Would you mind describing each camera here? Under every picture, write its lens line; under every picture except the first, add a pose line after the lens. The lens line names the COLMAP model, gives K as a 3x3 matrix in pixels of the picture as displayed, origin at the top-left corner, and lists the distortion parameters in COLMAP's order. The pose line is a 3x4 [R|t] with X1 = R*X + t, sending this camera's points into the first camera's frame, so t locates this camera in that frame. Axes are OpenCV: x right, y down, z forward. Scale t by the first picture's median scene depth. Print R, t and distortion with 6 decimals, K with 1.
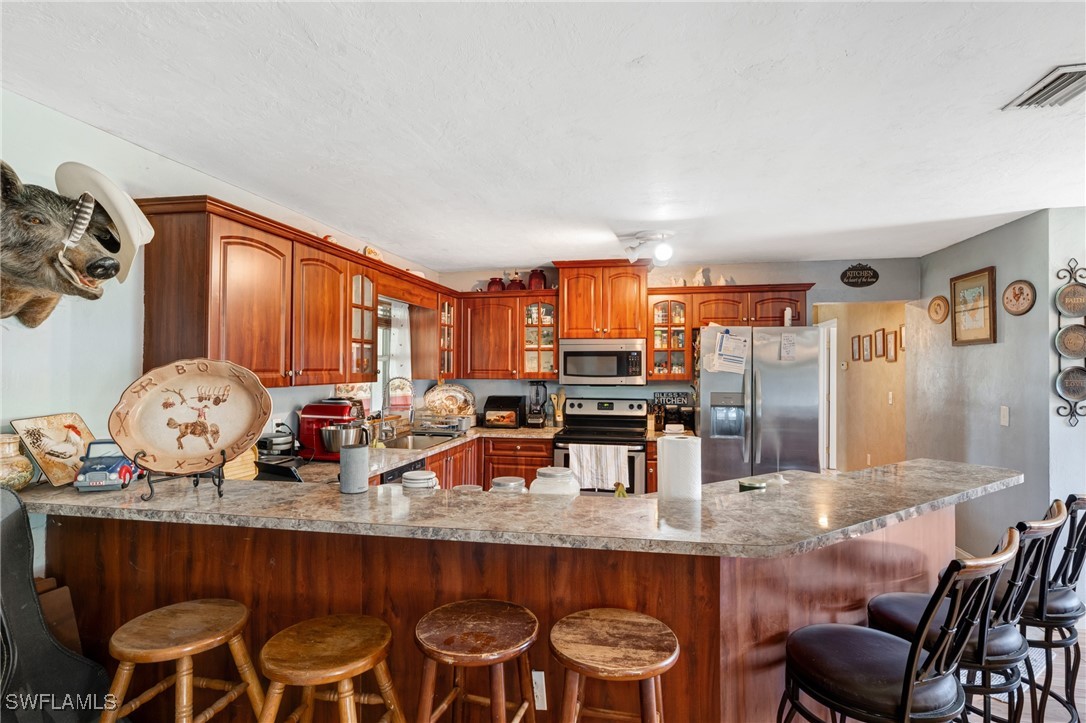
lens RADIAL K [[563.9, 0, 547.7], [0, 563.9, 362.7], [0, 0, 1]] dist [0.000569, 0.000234]
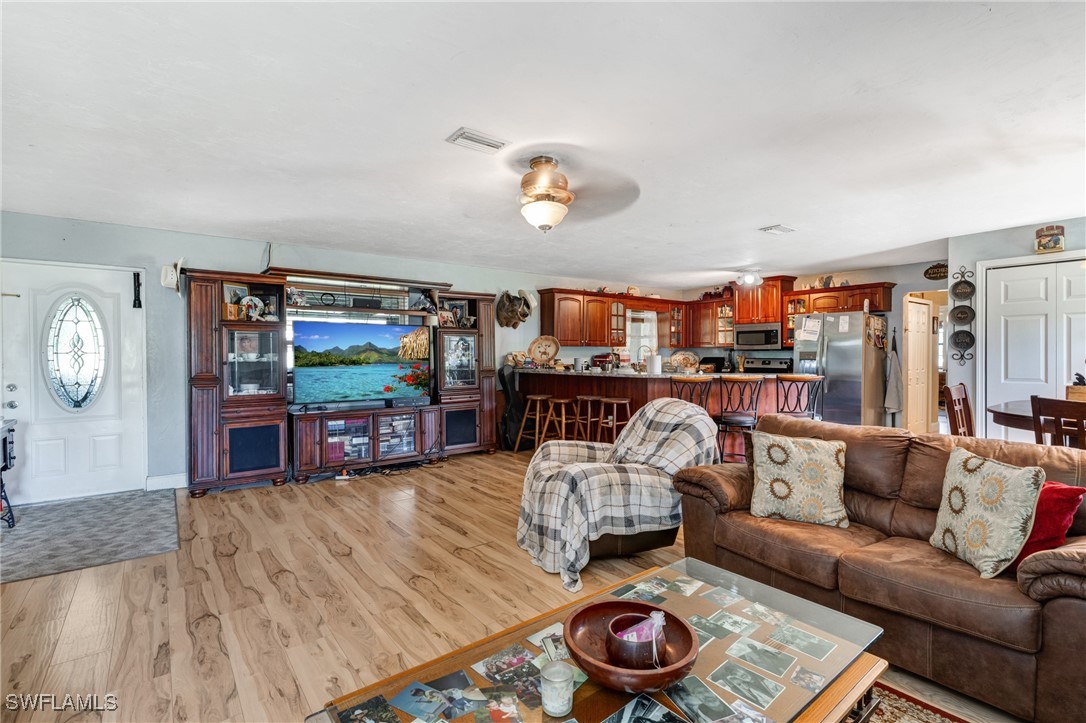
lens RADIAL K [[503.4, 0, 549.1], [0, 503.4, 356.1], [0, 0, 1]] dist [-0.002186, -0.000306]
pose [[0.759259, -0.000634, -0.650788, 0.640478], [0.009147, 0.999911, 0.009697, 0.039292], [0.650724, -0.013315, 0.759197, -0.625832]]
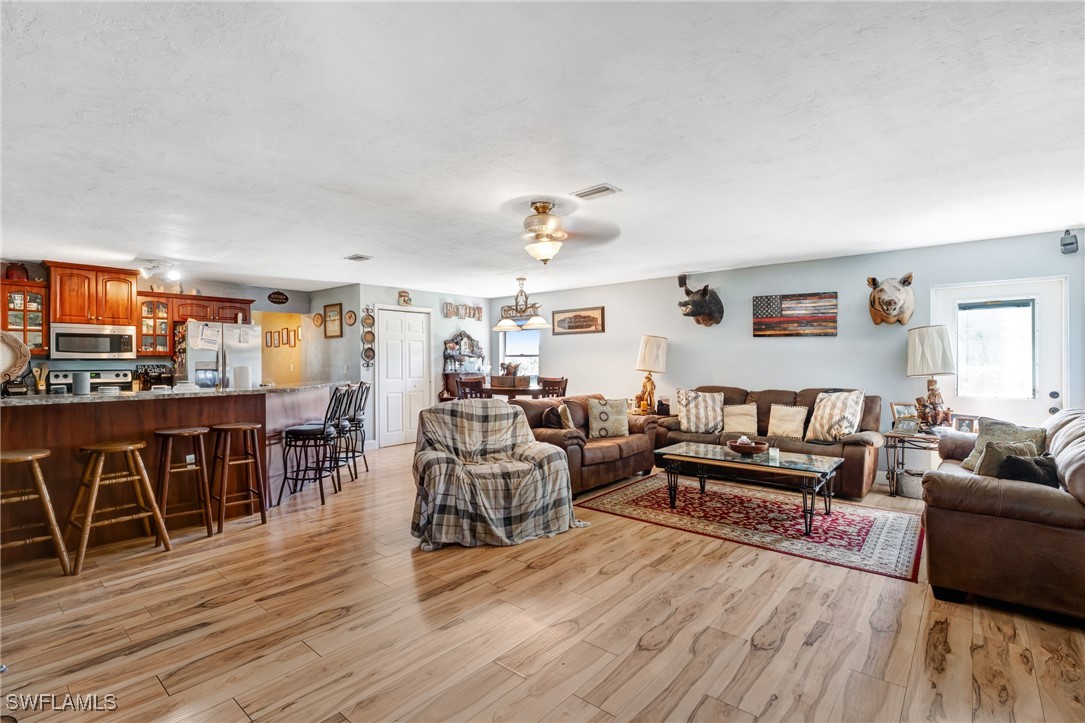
lens RADIAL K [[499.8, 0, 542.5], [0, 499.8, 361.5], [0, 0, 1]] dist [-0.001234, 0.000046]
pose [[0.494515, -0.004894, 0.869155, -0.420931], [-0.003336, 0.999966, 0.007528, 0.034010], [-0.869163, -0.006622, 0.494482, -0.526988]]
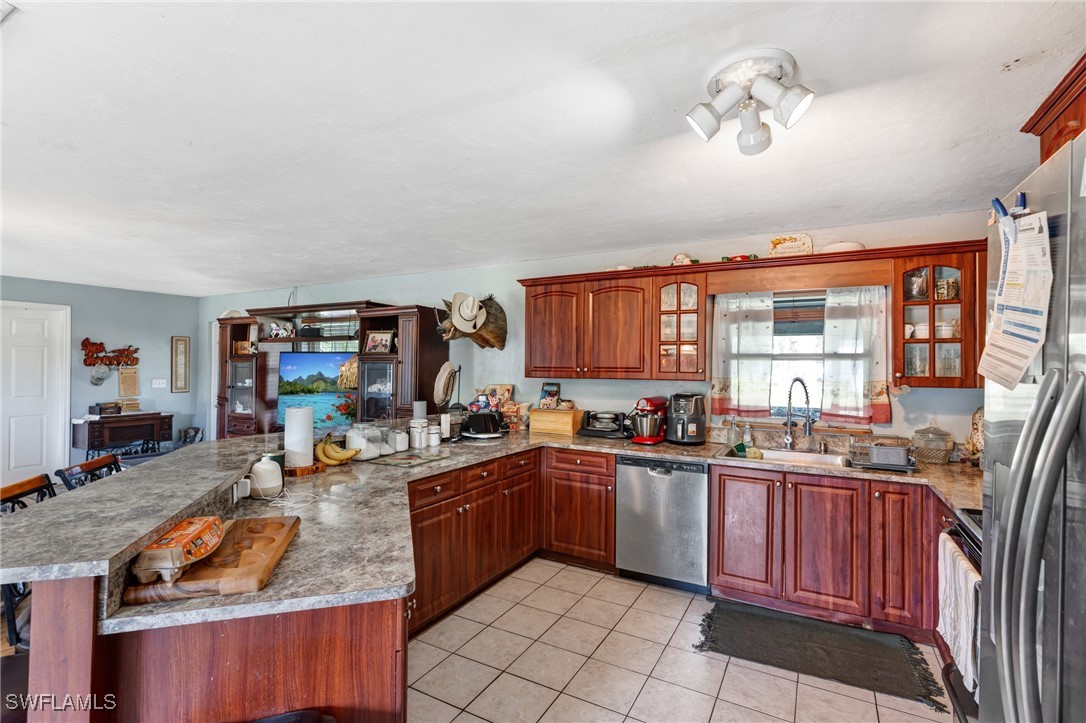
lens RADIAL K [[500.2, 0, 543.0], [0, 500.2, 361.5], [0, 0, 1]] dist [-0.001234, 0.000046]
pose [[-0.306668, -0.016143, -0.951680, 0.507910], [-0.001636, 0.999864, -0.016433, 0.010989], [0.951815, -0.003483, -0.306653, 0.784211]]
